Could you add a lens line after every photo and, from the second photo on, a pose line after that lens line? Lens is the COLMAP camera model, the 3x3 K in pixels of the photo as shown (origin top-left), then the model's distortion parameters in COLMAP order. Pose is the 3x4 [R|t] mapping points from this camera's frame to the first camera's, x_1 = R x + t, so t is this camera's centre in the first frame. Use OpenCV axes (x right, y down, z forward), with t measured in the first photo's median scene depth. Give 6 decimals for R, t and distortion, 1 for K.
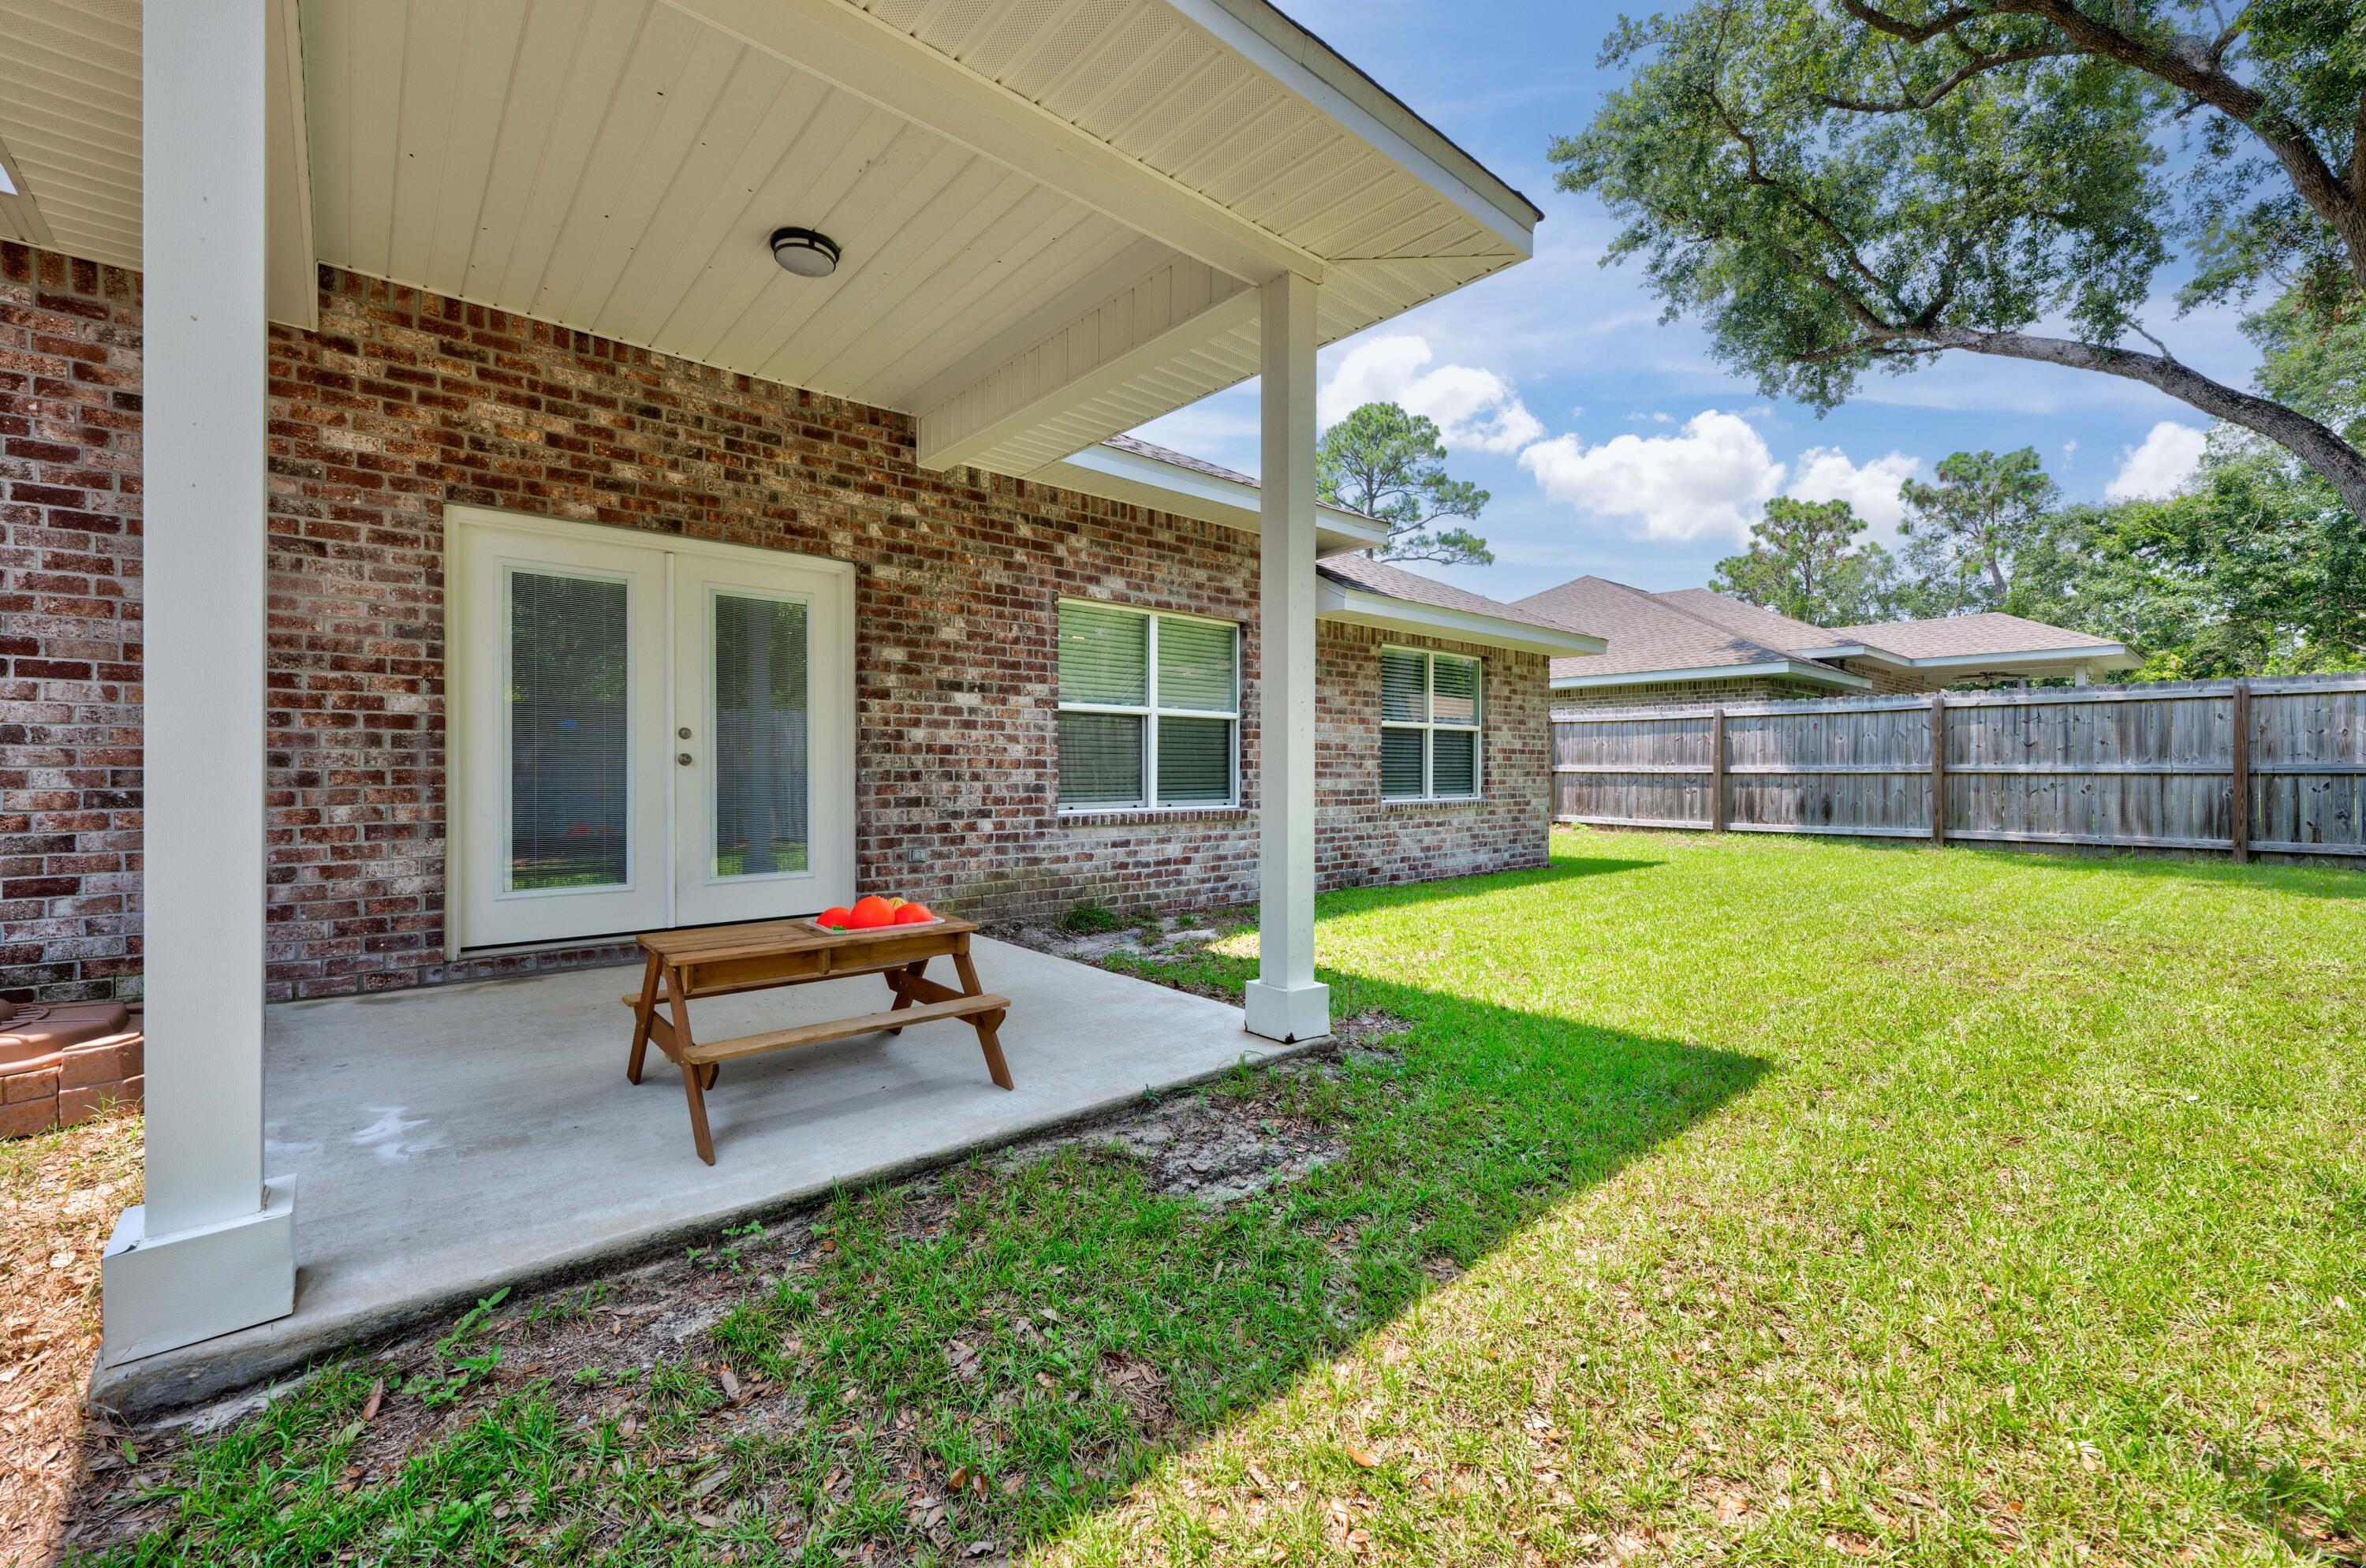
lens RADIAL K [[961.3, 0, 1179.4], [0, 961.3, 773.2], [0, 0, 1]] dist [0.000025, 0.000049]
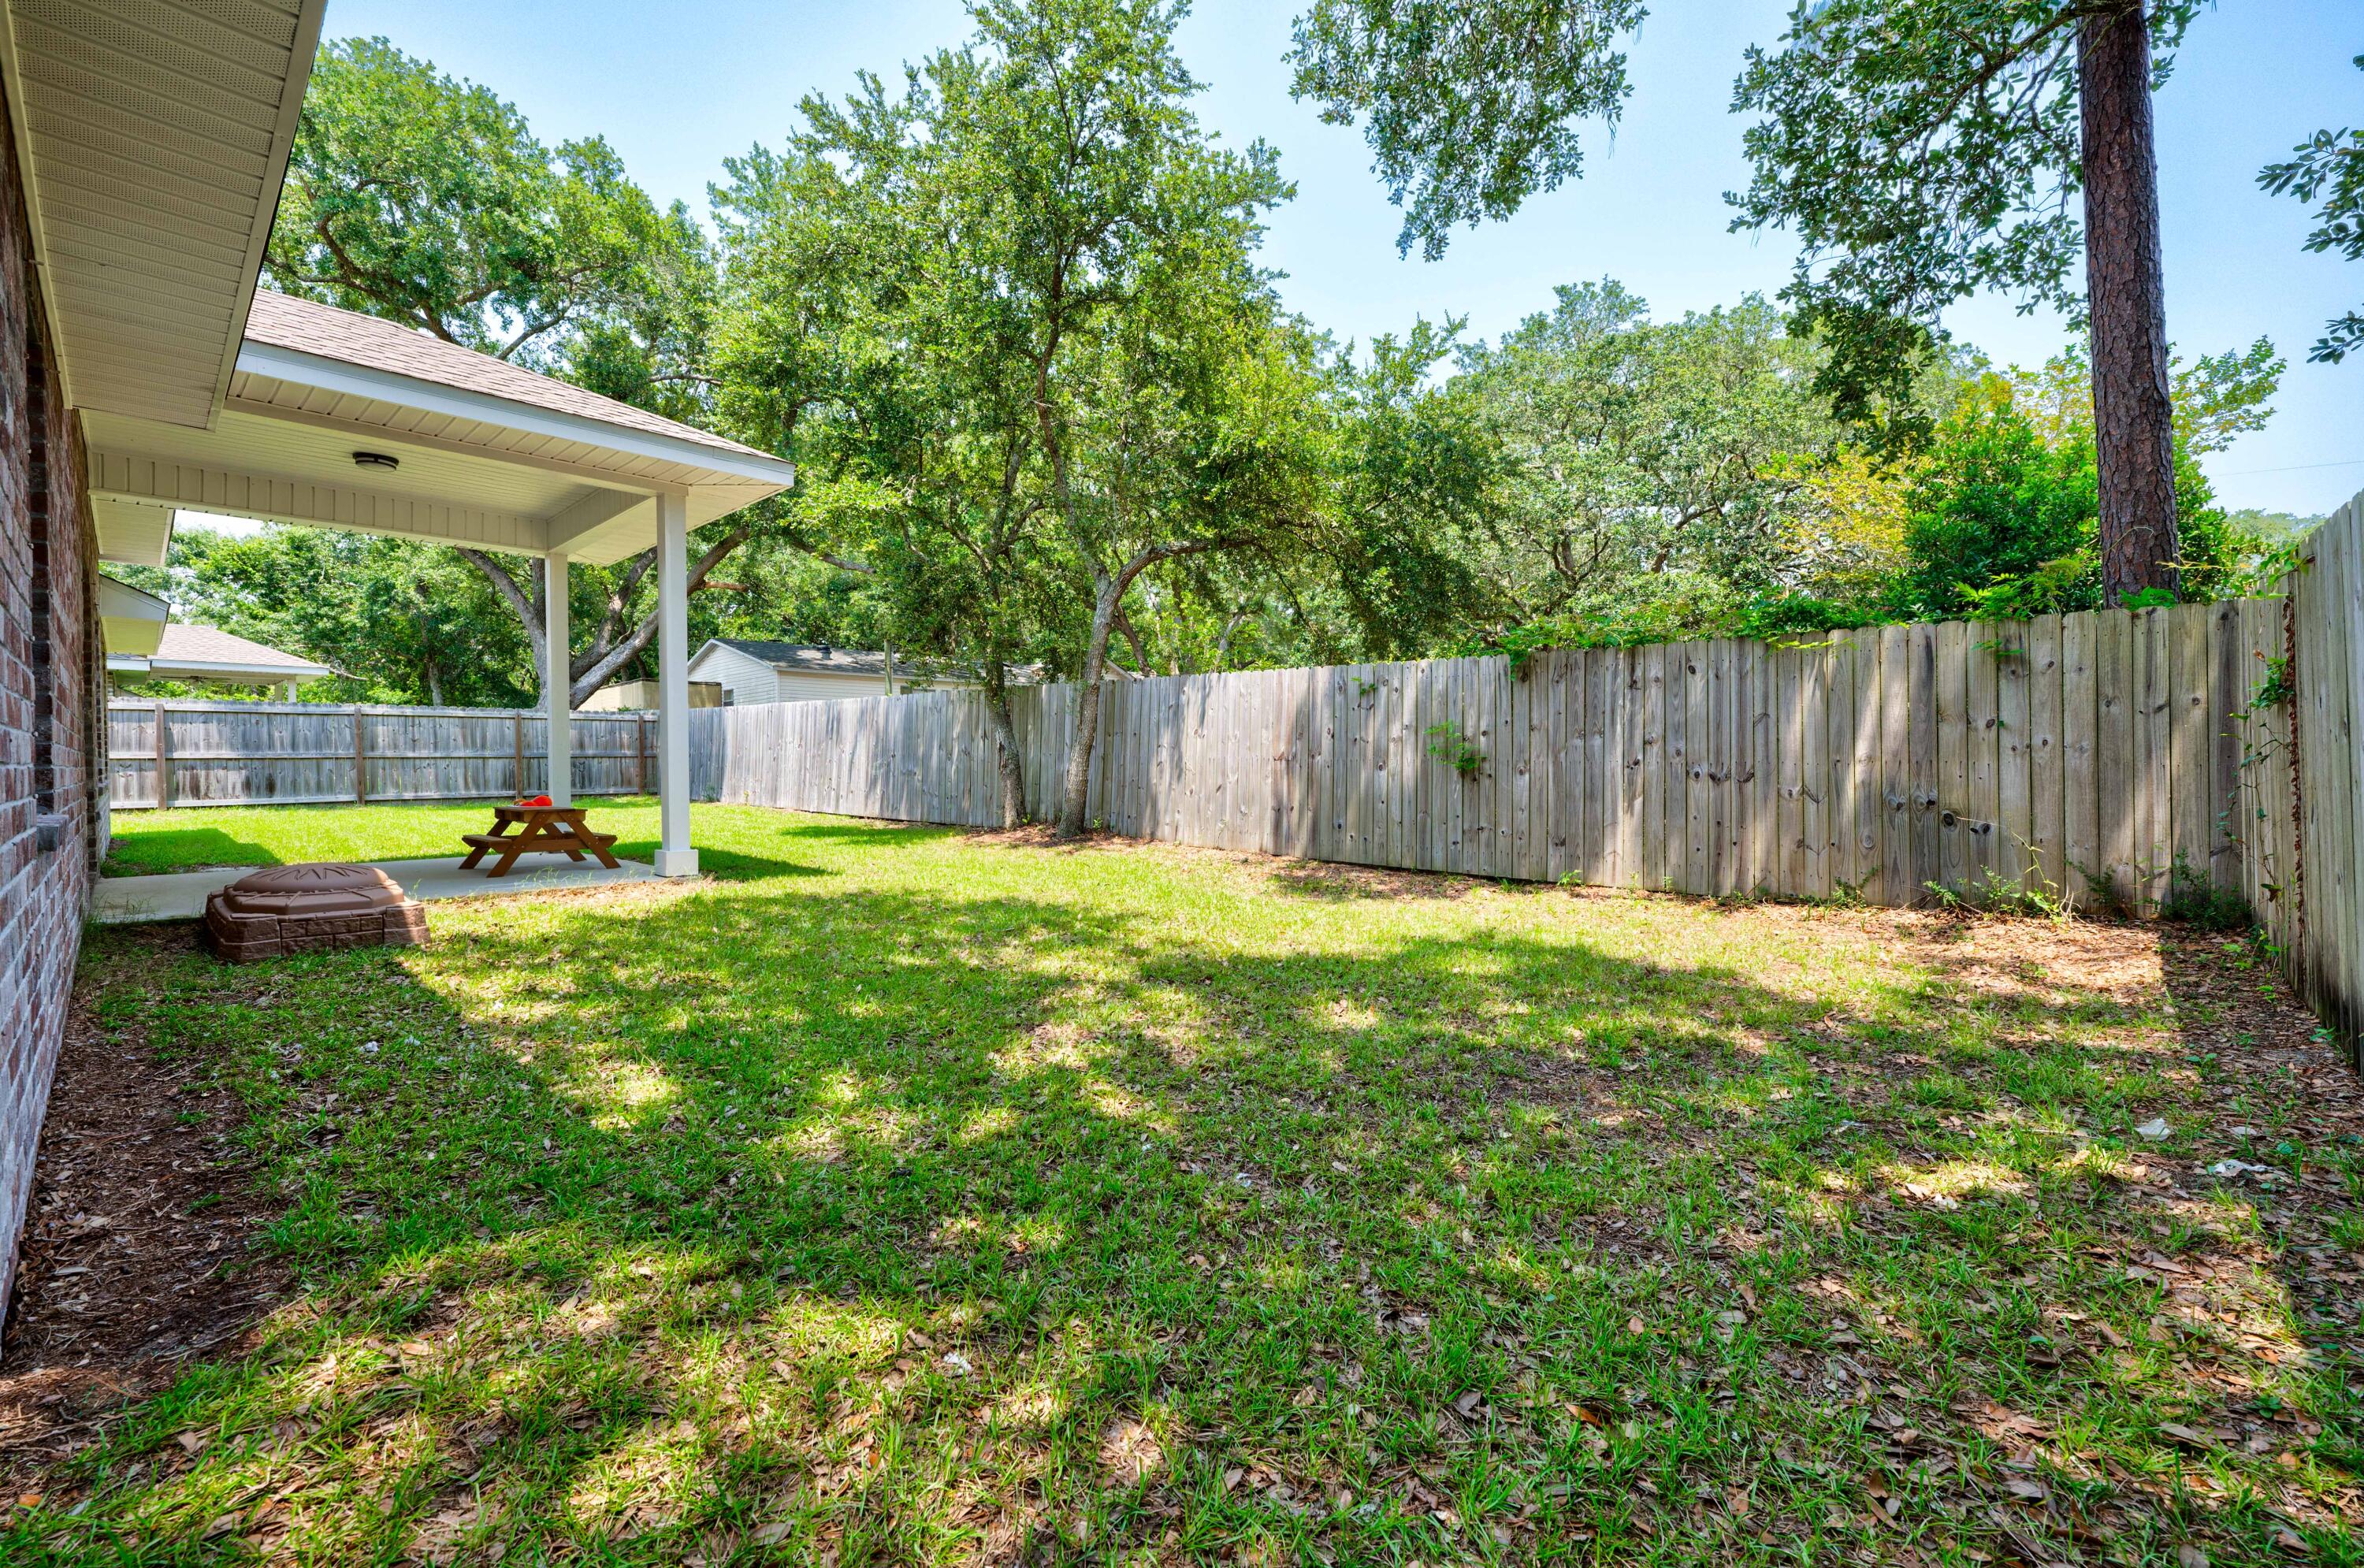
lens RADIAL K [[960.4, 0, 1178.4], [0, 960.4, 773.2], [0, 0, 1]] dist [0.000025, 0.000049]
pose [[-0.117392, -0.015157, 0.992970, -1.207192], [0.008191, 0.999835, 0.016230, 0.014782], [-0.993052, 0.010039, -0.117248, -0.140926]]
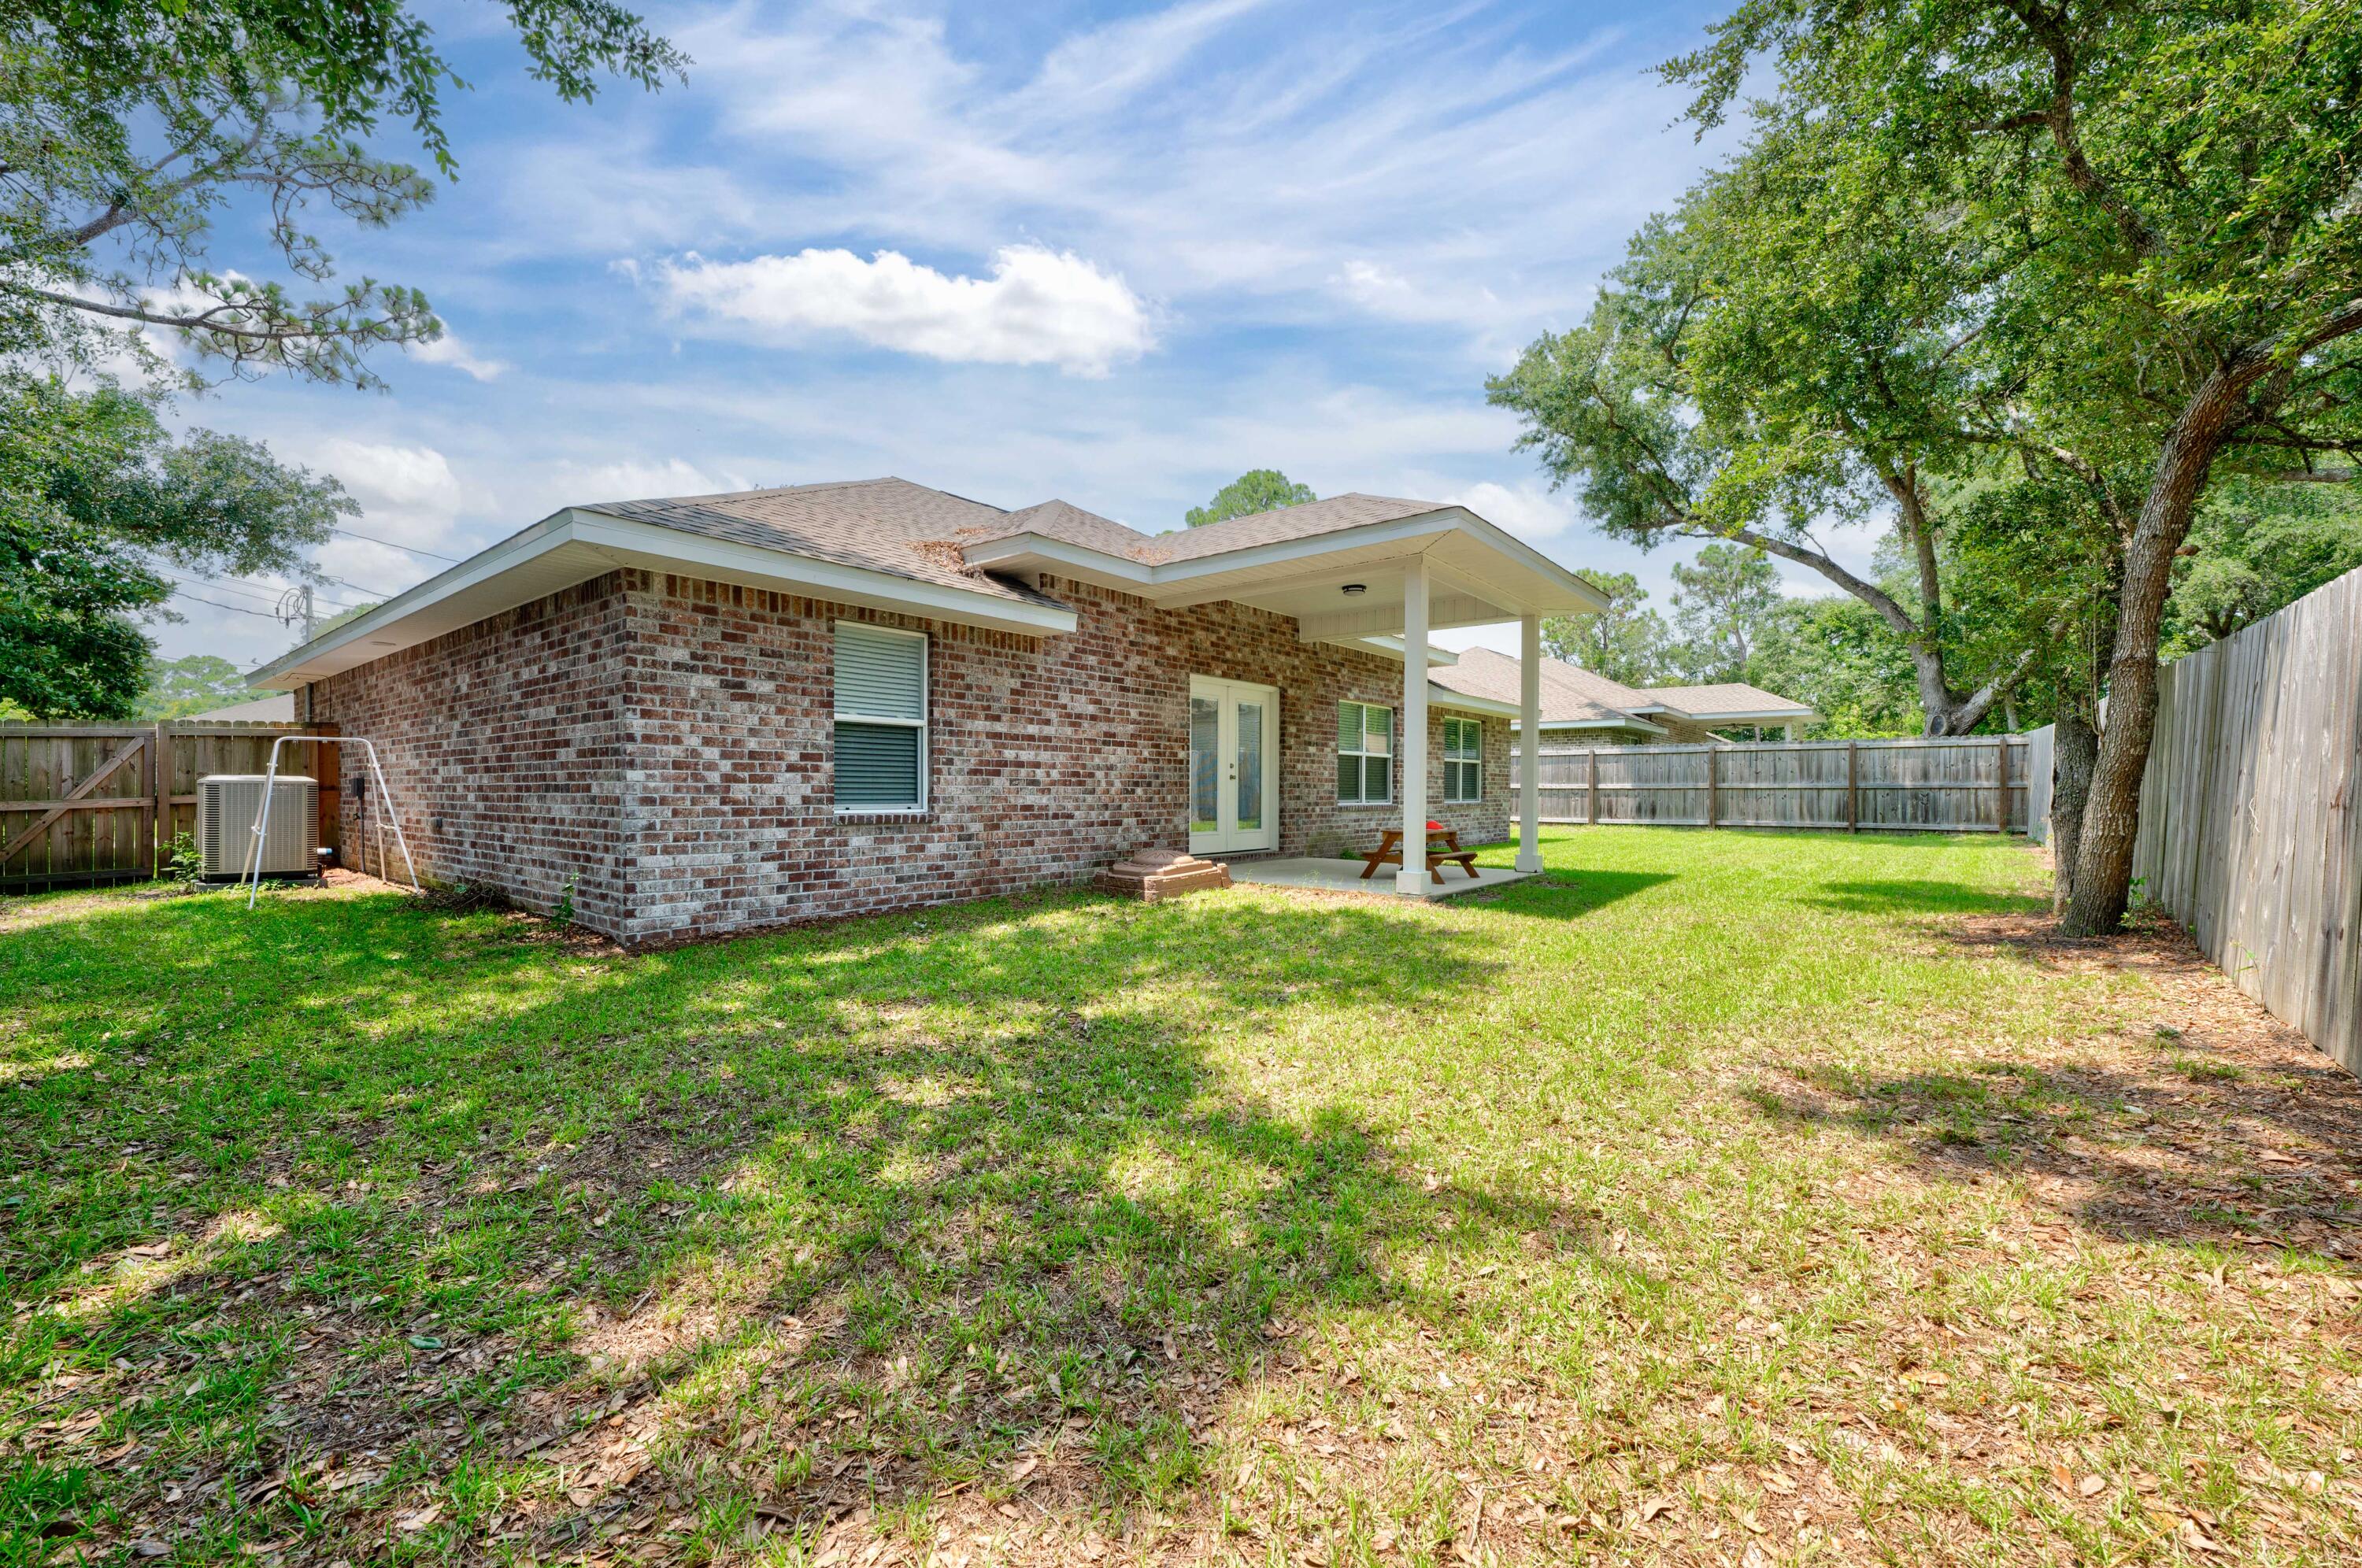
lens RADIAL K [[947.6, 0, 1181.4], [0, 947.6, 794.8], [0, 0, 1]] dist [0.000964, 0.000093]
pose [[0.984886, 0.001926, 0.173191, -0.675694], [-0.002218, 0.999996, 0.001492, 0.015664], [-0.173187, -0.001854, 0.984887, -0.781868]]
